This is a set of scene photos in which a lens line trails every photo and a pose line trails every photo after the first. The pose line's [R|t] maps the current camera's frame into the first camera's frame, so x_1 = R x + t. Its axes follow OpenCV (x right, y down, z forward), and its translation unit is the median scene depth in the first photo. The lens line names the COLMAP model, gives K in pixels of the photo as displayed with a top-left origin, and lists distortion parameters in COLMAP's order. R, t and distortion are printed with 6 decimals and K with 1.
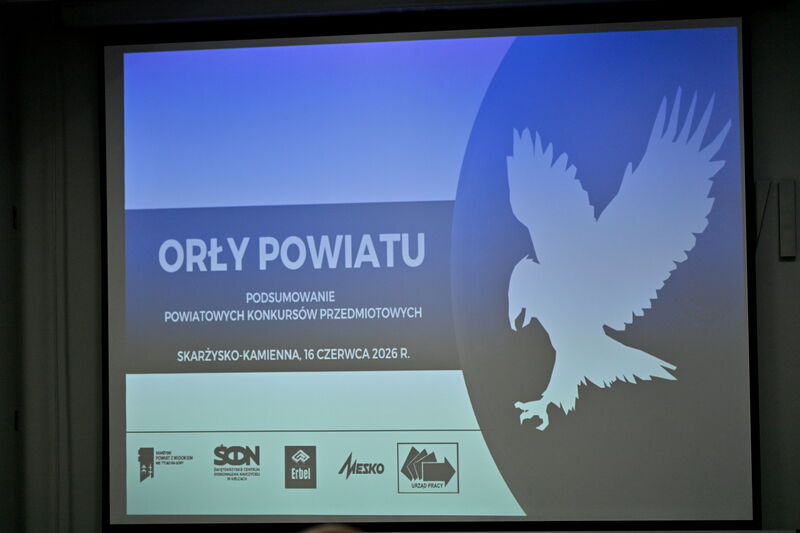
lens RADIAL K [[2742.5, 0, 396.0], [0, 2742.5, 268.8], [0, 0, 1]] dist [0.076514, 0.000000]
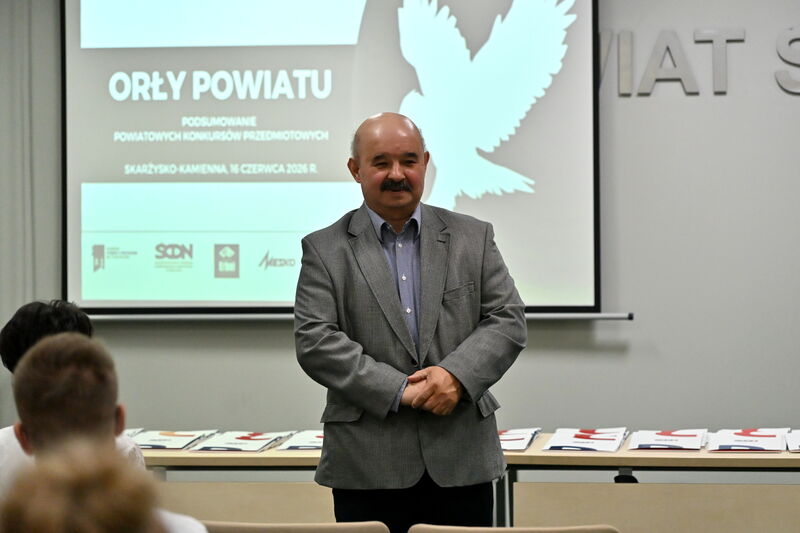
lens RADIAL K [[2742.5, 0, 408.1], [0, 2742.5, 264.9], [0, 0, 1]] dist [0.076514, 0.000000]
pose [[0.998119, 0.006041, 0.061007, -0.028873], [-0.010710, 0.997013, 0.076490, -0.020331], [-0.060362, -0.076999, 0.995202, -0.220334]]
